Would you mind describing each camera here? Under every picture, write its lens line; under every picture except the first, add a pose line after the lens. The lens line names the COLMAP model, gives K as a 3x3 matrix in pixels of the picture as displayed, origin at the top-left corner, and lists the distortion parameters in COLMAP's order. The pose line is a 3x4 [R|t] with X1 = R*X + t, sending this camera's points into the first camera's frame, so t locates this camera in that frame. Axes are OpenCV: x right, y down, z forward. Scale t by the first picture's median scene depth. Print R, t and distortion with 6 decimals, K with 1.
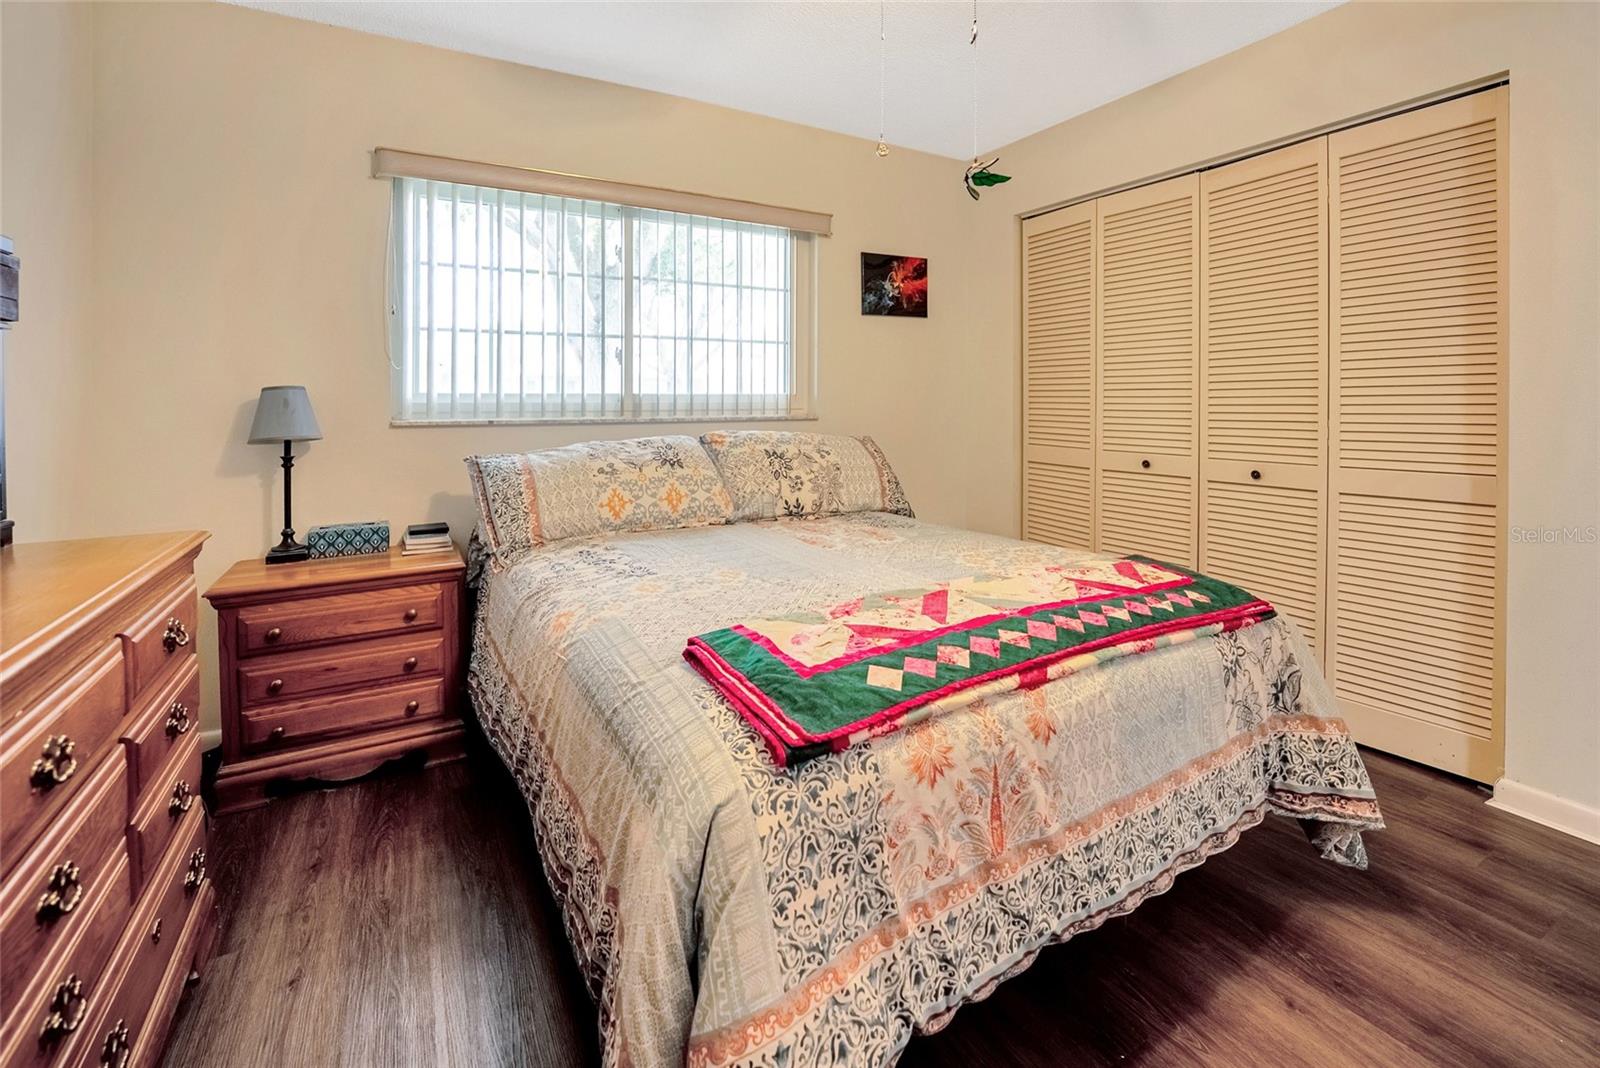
lens RADIAL K [[696.5, 0, 801.0], [0, 696.5, 405.6], [0, 0, 1]] dist [-0.013343, -0.000056]
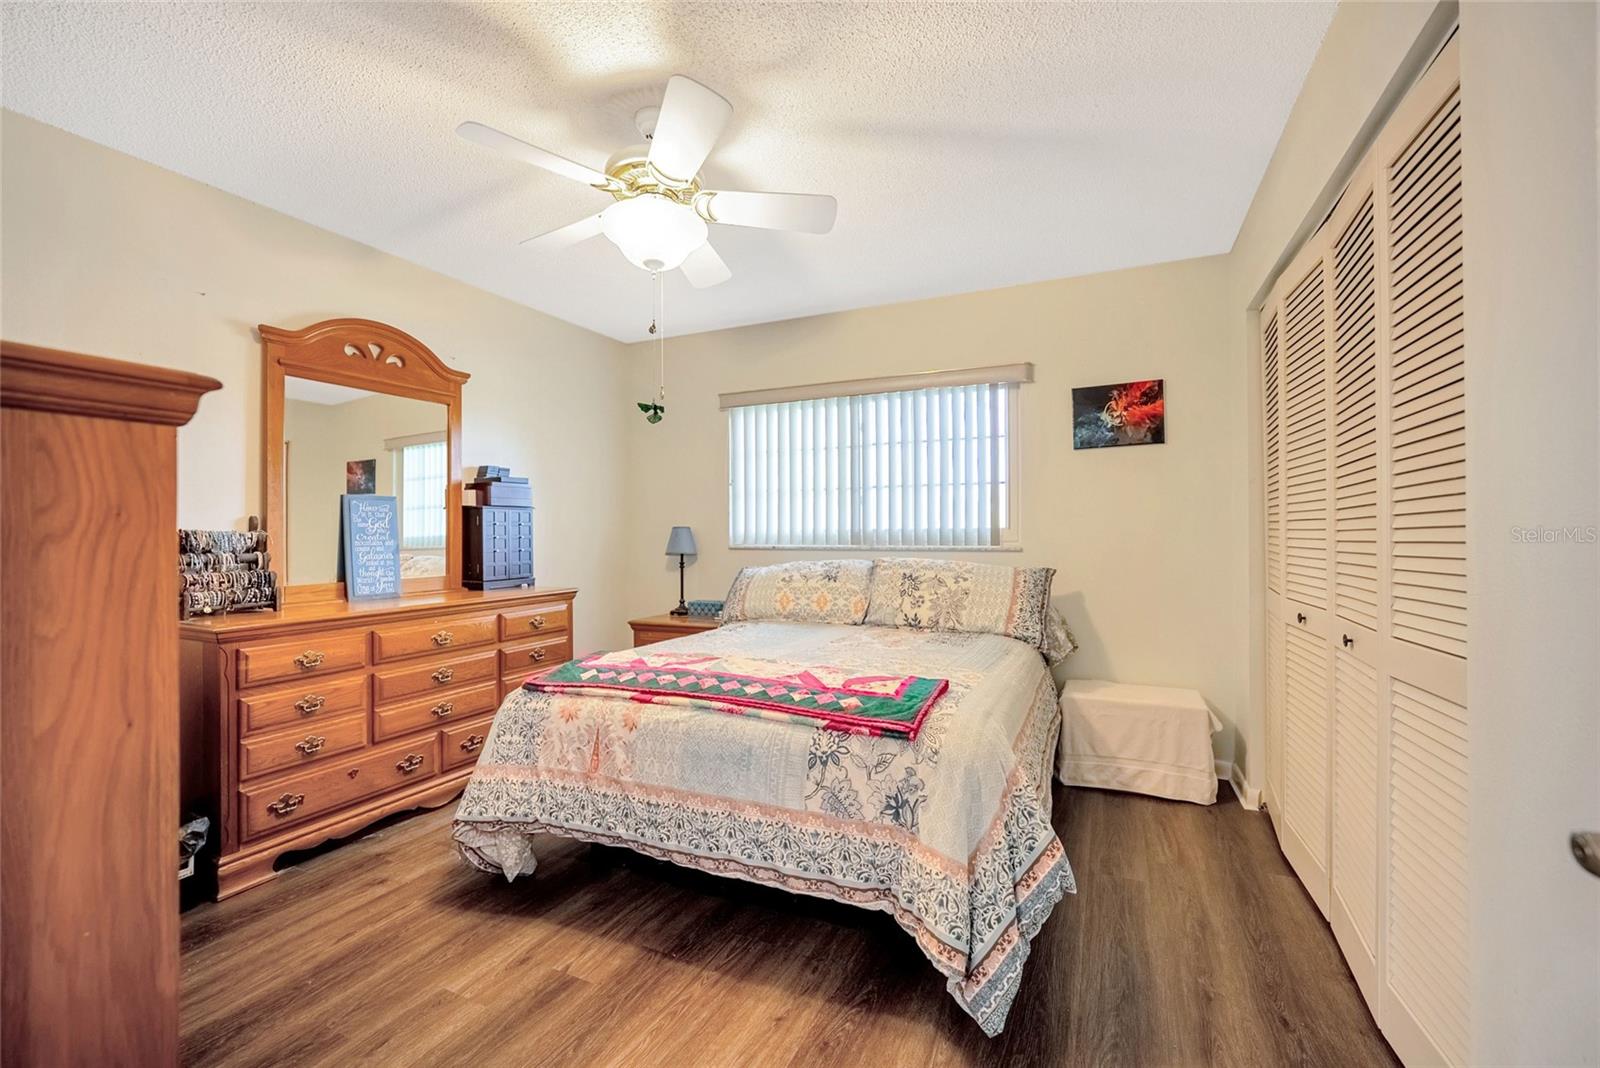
lens RADIAL K [[631.4, 0, 790.5], [0, 631.4, 539.3], [0, 0, 1]] dist [-0.027828, 0.000002]
pose [[0.587684, 0.006303, -0.809066, 0.786675], [-0.004297, 0.999980, 0.004669, -0.002515], [0.809079, 0.000732, 0.587699, 0.166285]]
